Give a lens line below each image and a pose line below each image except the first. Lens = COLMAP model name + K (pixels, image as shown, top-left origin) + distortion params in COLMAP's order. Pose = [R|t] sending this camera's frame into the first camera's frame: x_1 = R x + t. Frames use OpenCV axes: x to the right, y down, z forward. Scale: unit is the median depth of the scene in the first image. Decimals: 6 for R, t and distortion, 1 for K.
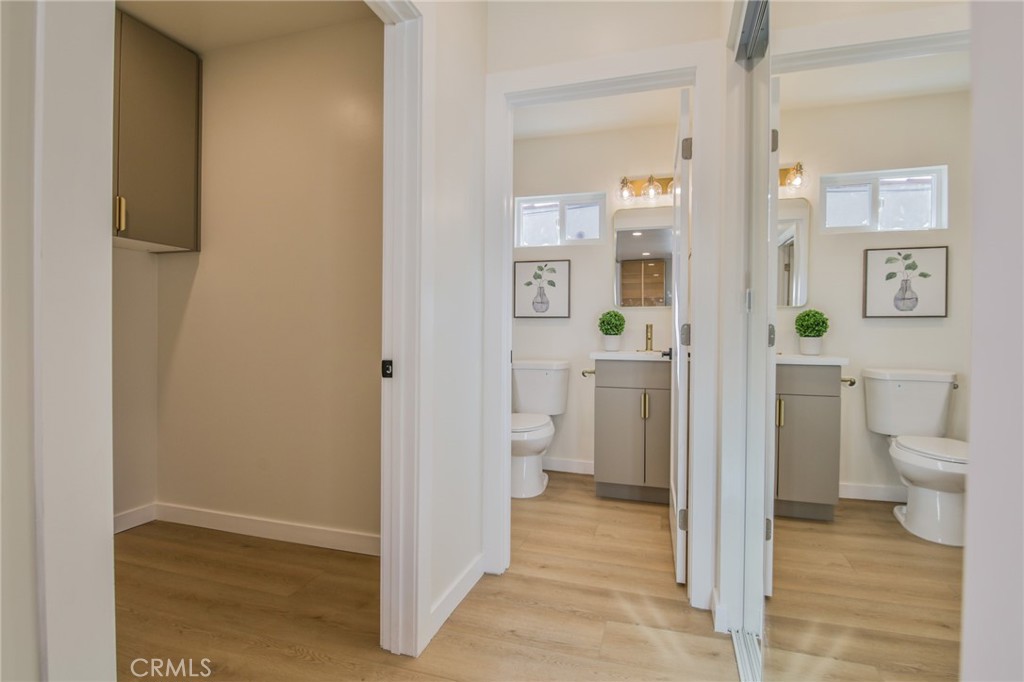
lens RADIAL K [[519.7, 0, 511.1], [0, 519.7, 339.8], [0, 0, 1]] dist [-0.005330, -0.000911]
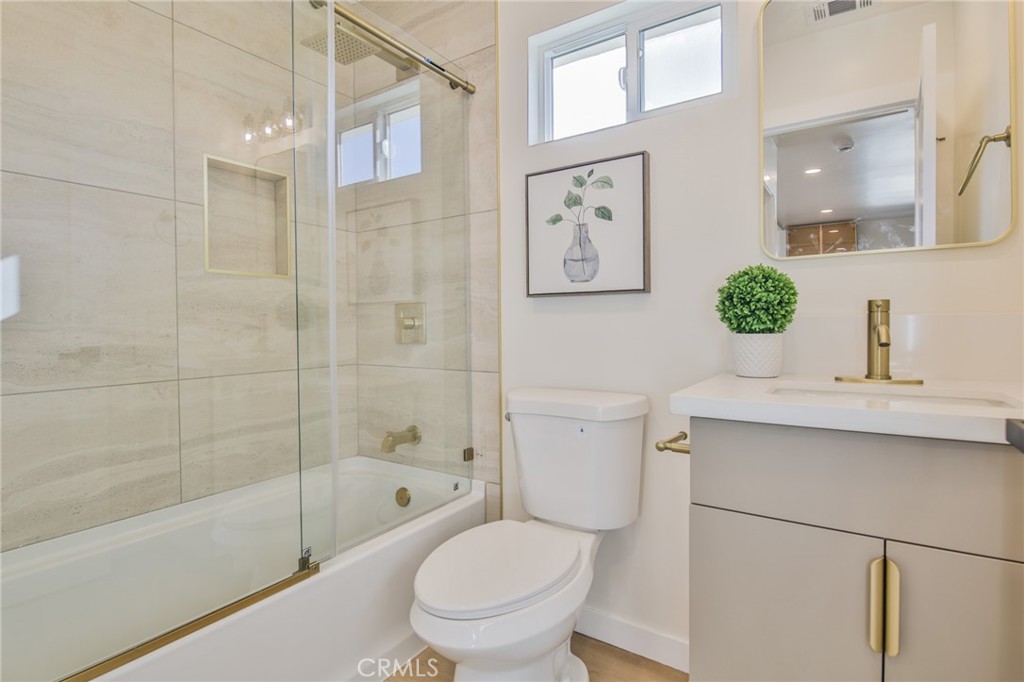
lens RADIAL K [[519.7, 0, 510.2], [0, 519.7, 331.6], [0, 0, 1]] dist [-0.005330, -0.000911]
pose [[0.959695, -0.009722, -0.280876, 0.122687], [0.007812, 0.999938, -0.007920, -0.008070], [0.280935, 0.005407, 0.959711, 0.565684]]
